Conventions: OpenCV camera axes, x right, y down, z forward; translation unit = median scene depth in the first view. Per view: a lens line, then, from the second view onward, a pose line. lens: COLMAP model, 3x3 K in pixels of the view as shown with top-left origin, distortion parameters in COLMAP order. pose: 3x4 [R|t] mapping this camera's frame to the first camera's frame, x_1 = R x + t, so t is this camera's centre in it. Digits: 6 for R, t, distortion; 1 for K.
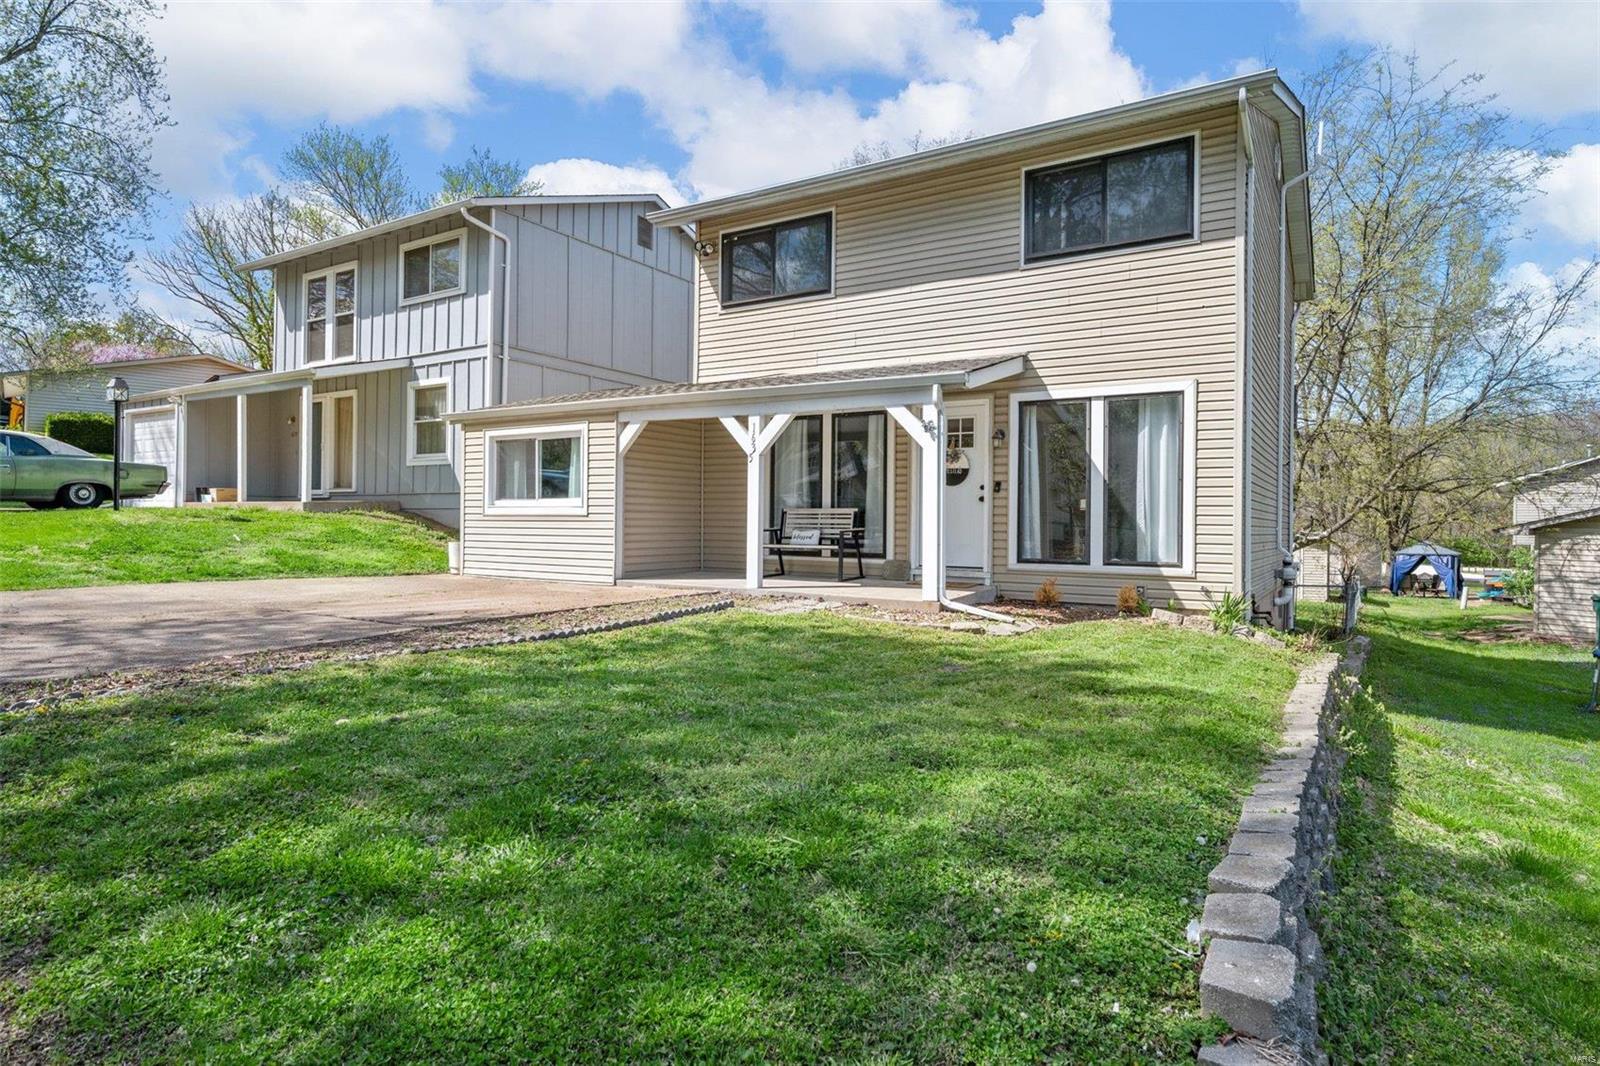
lens RADIAL K [[902.6, 0, 801.6], [0, 902.6, 530.1], [0, 0, 1]] dist [-0.008578, -0.000750]
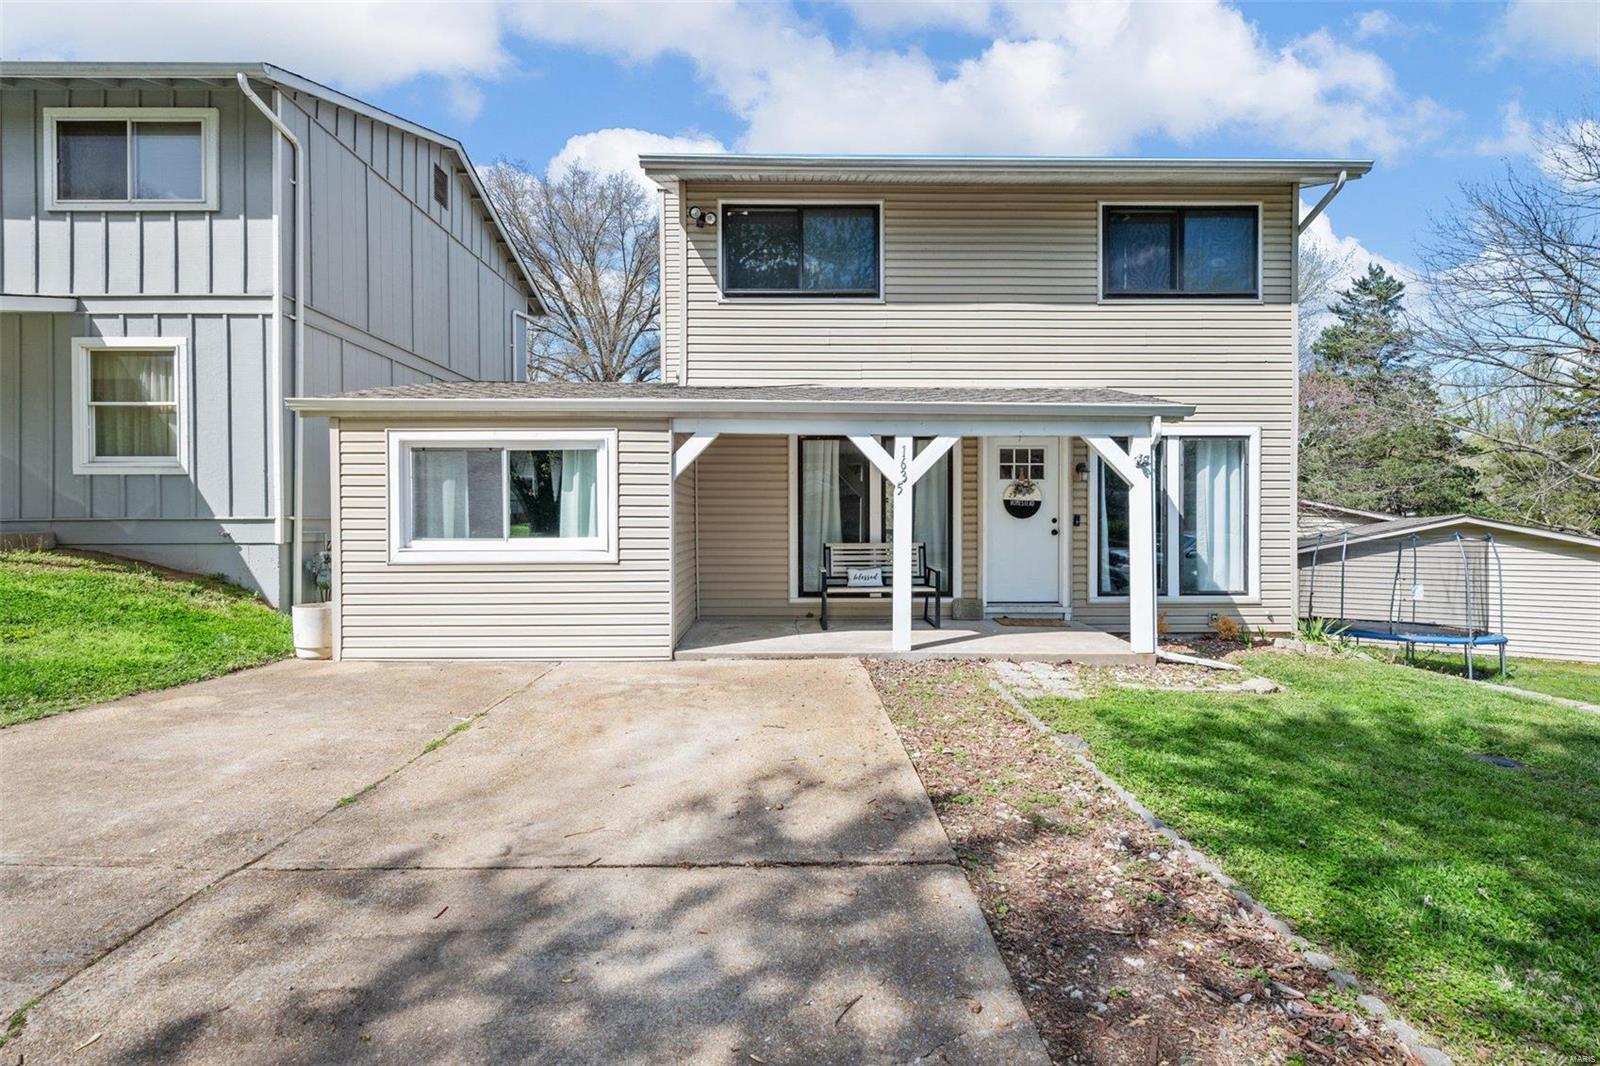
lens RADIAL K [[739.9, 0, 800.0], [0, 739.9, 528.0], [0, 0, 1]] dist [-0.002346, 0.000650]
pose [[0.833693, -0.017800, 0.551942, -0.433895], [0.014064, 0.999841, 0.011001, -0.047388], [-0.552050, -0.001408, 0.833810, 0.439994]]
